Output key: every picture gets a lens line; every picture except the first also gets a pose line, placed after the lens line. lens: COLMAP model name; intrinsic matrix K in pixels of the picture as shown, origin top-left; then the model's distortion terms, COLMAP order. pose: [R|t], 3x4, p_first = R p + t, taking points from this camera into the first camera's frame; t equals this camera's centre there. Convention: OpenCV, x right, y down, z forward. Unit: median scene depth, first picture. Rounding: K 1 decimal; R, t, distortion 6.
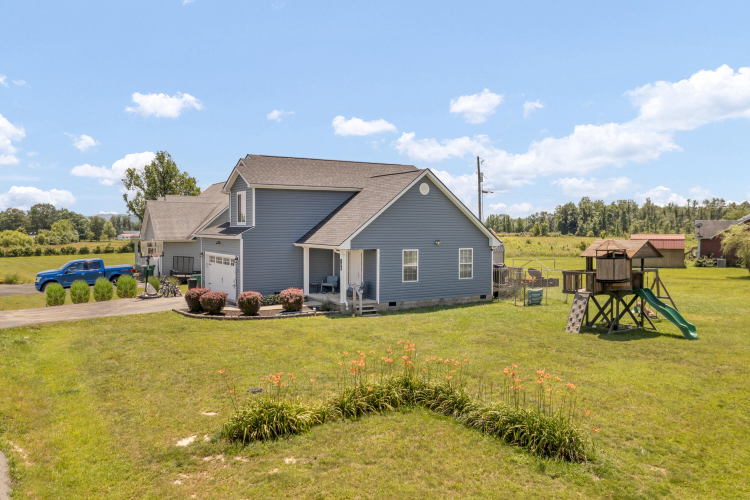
lens RADIAL K [[604.3, 0, 372.6], [0, 604.3, 251.9], [0, 0, 1]] dist [-0.013043, -0.004901]
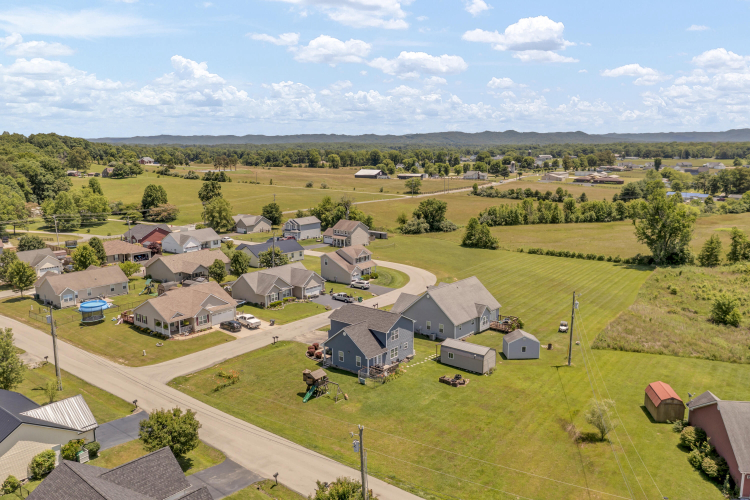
lens RADIAL K [[596.6, 0, 371.6], [0, 596.6, 286.9], [0, 0, 1]] dist [-0.010340, 0.004230]
pose [[0.315606, 0.221975, -0.922562, 0.537594], [-0.029000, 0.974055, 0.224444, -0.191119], [0.948447, -0.044082, 0.313855, 0.036227]]
